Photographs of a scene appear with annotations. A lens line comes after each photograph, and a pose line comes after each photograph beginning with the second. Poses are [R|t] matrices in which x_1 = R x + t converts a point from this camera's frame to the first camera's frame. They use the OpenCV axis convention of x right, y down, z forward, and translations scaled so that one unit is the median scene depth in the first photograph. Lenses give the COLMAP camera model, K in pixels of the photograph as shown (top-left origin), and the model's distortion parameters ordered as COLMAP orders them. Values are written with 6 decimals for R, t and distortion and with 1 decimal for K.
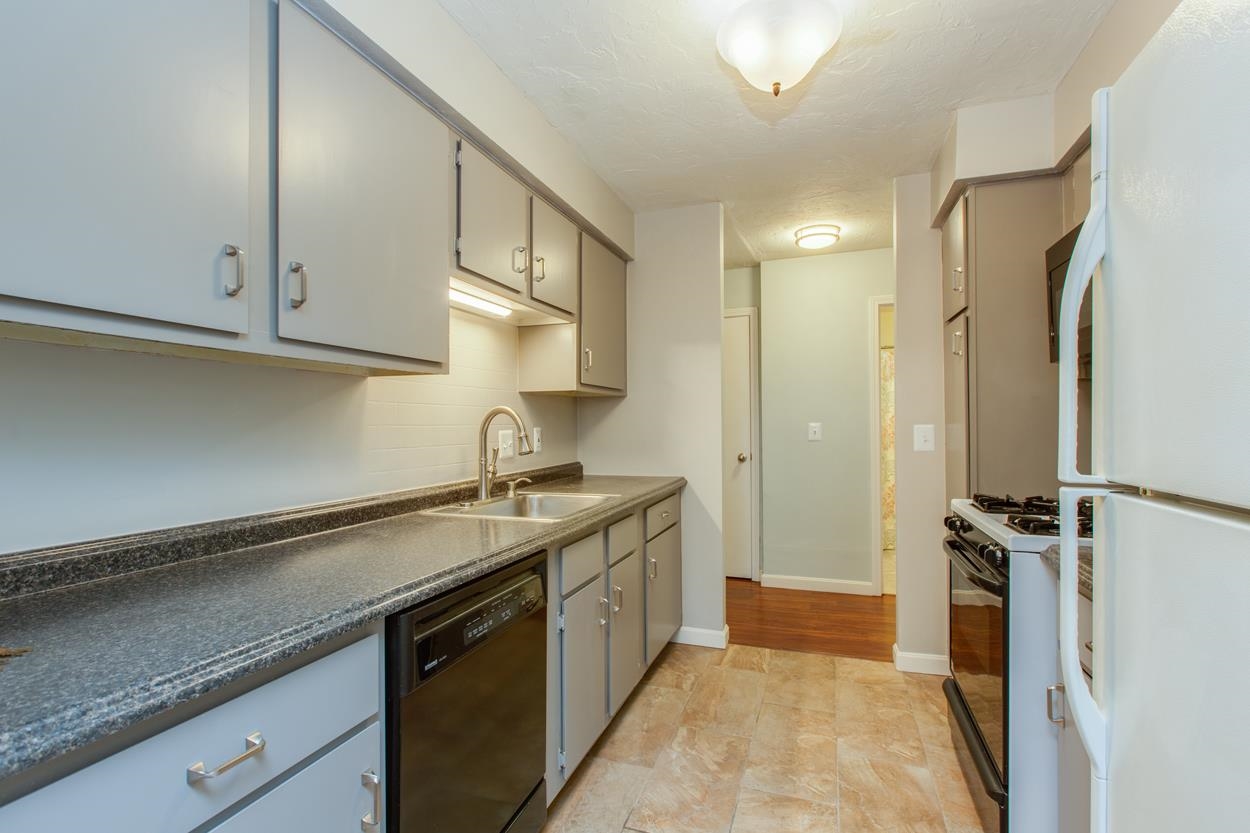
lens RADIAL K [[605.8, 0, 655.7], [0, 605.8, 421.3], [0, 0, 1]] dist [0.001112, 0.000020]
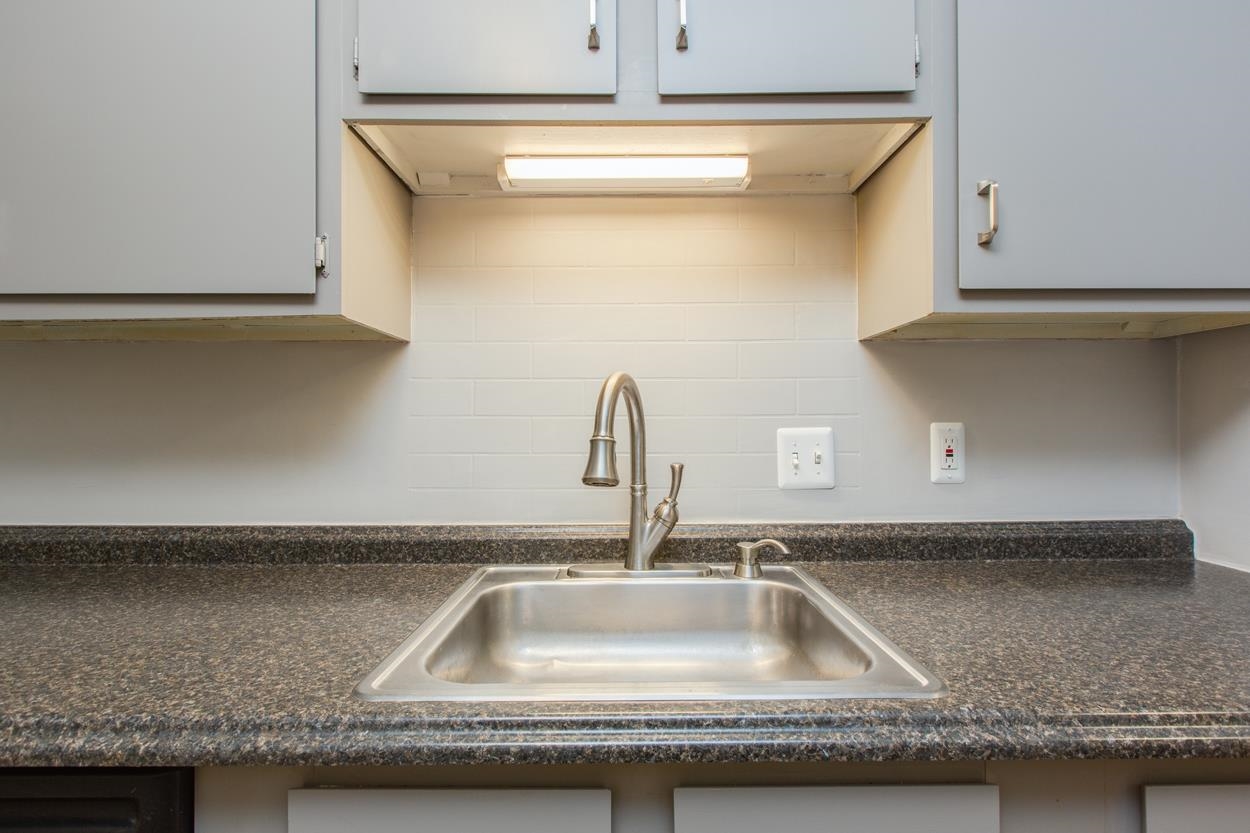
lens RADIAL K [[577.3, 0, 629.8], [0, 577.3, 422.7], [0, 0, 1]] dist [0.001909, -0.000719]
pose [[0.277698, 0.003058, -0.960664, 0.128193], [0.004504, 0.999980, 0.004485, 0.008074], [0.960658, -0.005572, 0.277678, 0.711059]]
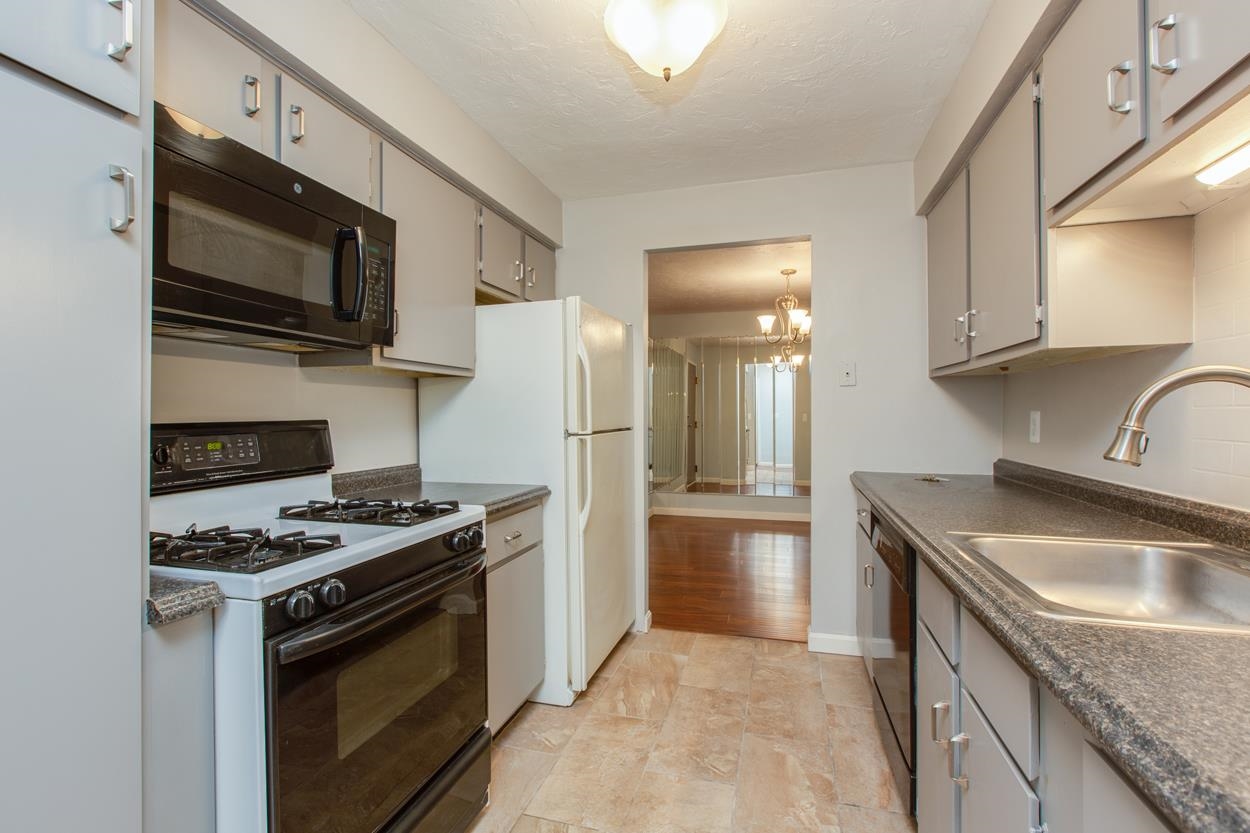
lens RADIAL K [[576.1, 0, 619.6], [0, 576.1, 416.6], [0, 0, 1]] dist [0.000154, -0.000623]
pose [[-0.999940, 0.010777, 0.001756, 0.166687], [0.010777, 0.999942, -0.000266, 0.007602], [-0.001759, -0.000247, -0.999998, 1.169399]]
